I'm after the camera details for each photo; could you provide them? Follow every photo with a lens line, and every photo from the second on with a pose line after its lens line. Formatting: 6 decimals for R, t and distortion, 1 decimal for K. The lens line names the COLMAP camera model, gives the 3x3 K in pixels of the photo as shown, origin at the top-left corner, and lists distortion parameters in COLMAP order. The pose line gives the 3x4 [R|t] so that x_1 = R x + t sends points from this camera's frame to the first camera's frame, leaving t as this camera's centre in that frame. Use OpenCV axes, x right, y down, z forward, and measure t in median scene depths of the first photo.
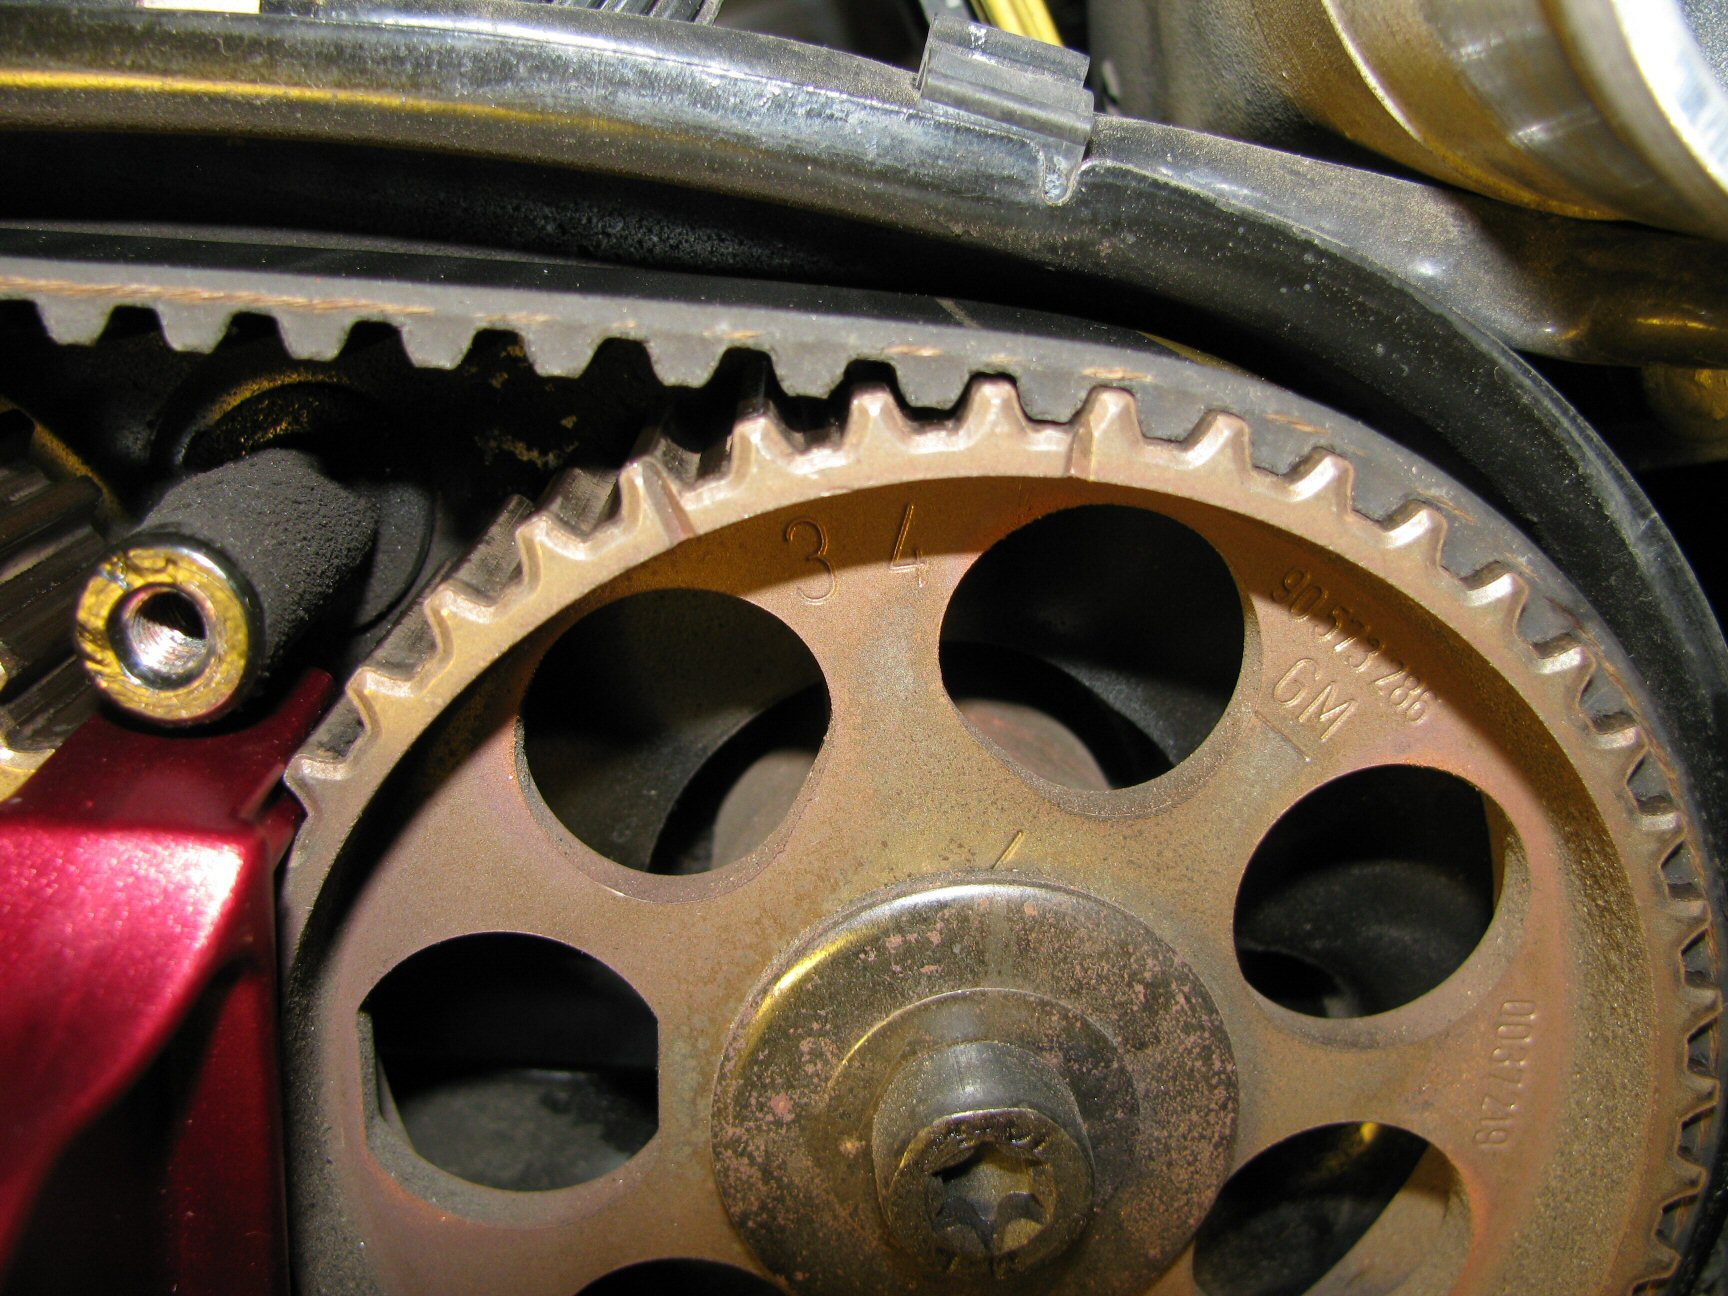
lens RADIAL K [[1819.4, 0, 864.0], [0, 1819.4, 648.0], [0, 0, 1]] dist [-0.242866, 0.220528]
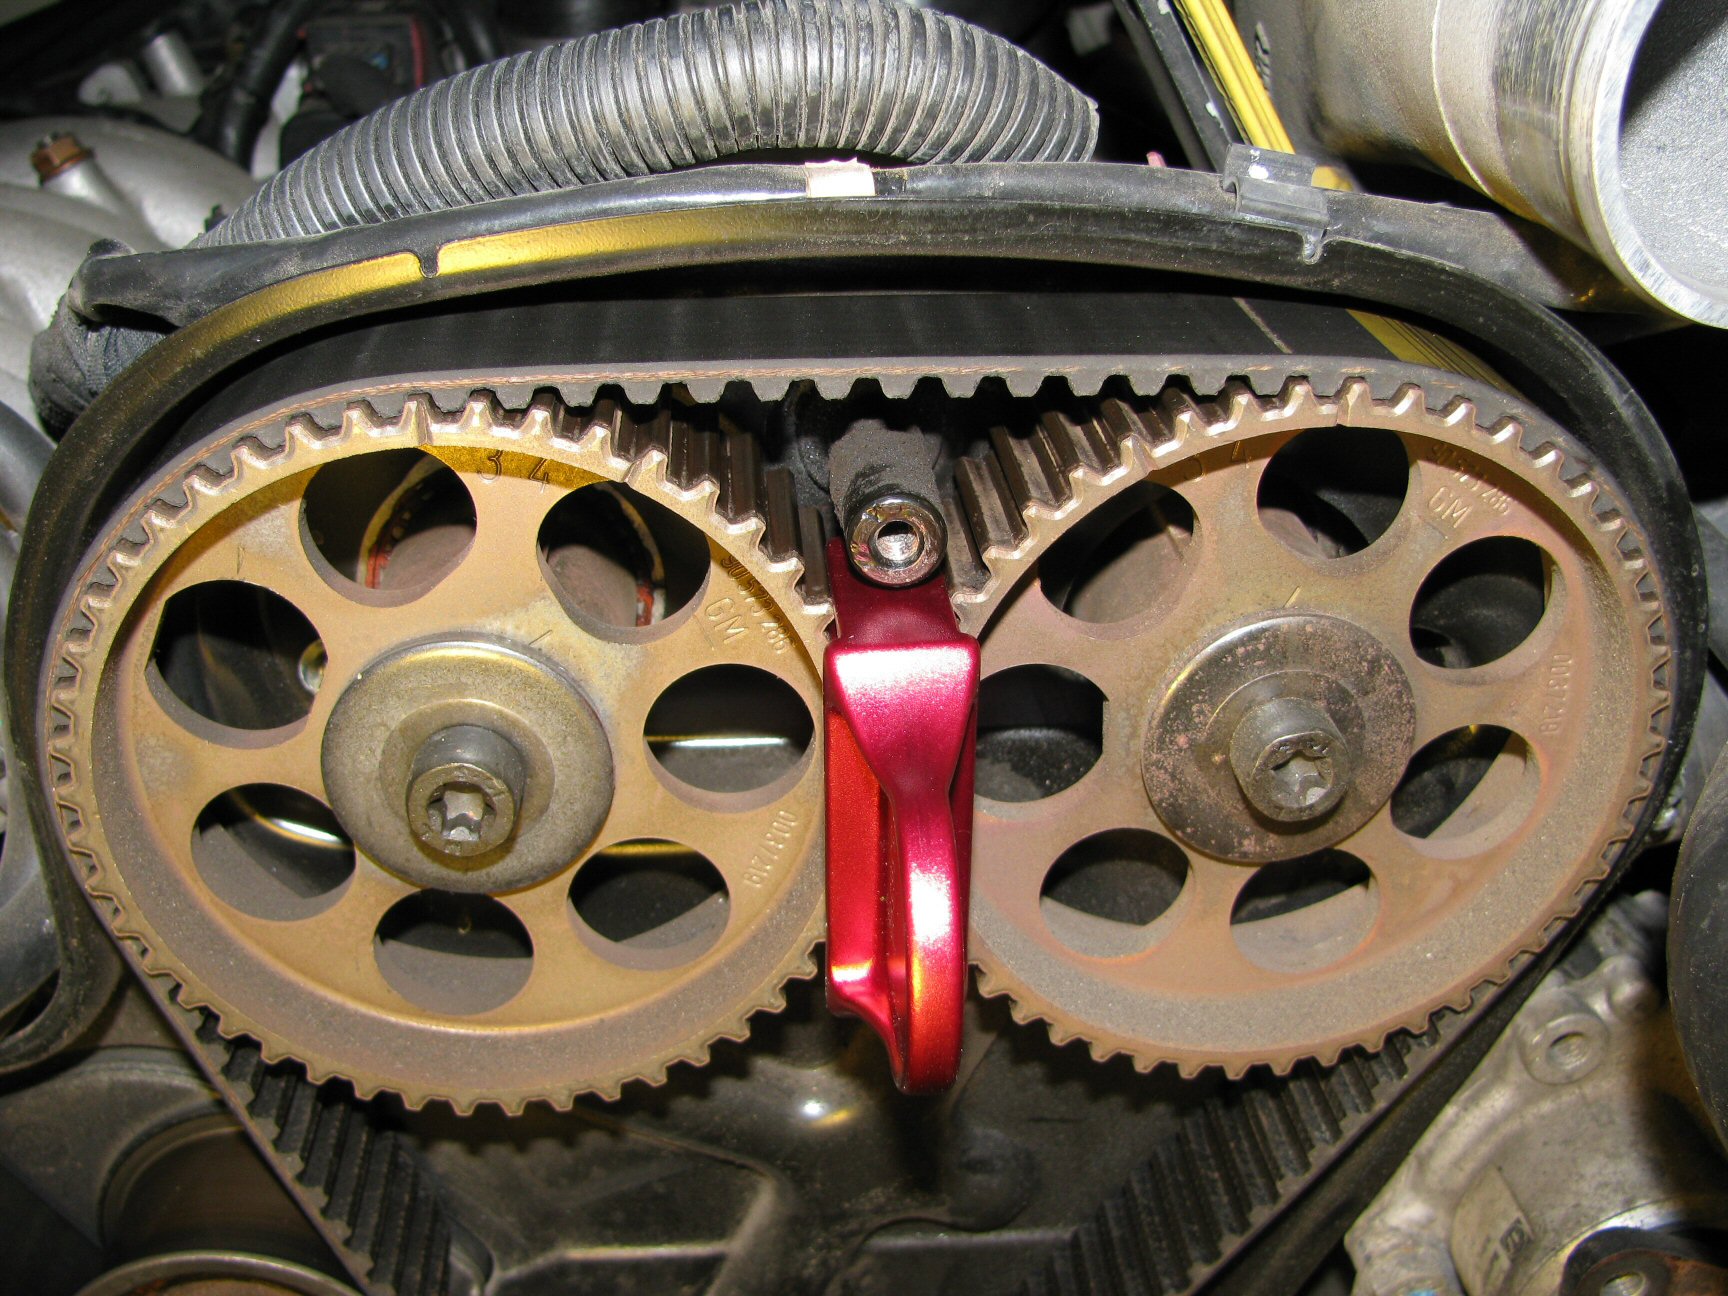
lens RADIAL K [[1831.6, 0, 864.0], [0, 1831.6, 648.0], [0, 0, 1]] dist [-0.232121, 0.282347]
pose [[0.996126, -0.086905, -0.013439, -0.352781], [0.087816, 0.975035, 0.203947, -0.266645], [-0.004621, -0.204337, 0.978890, -0.877456]]
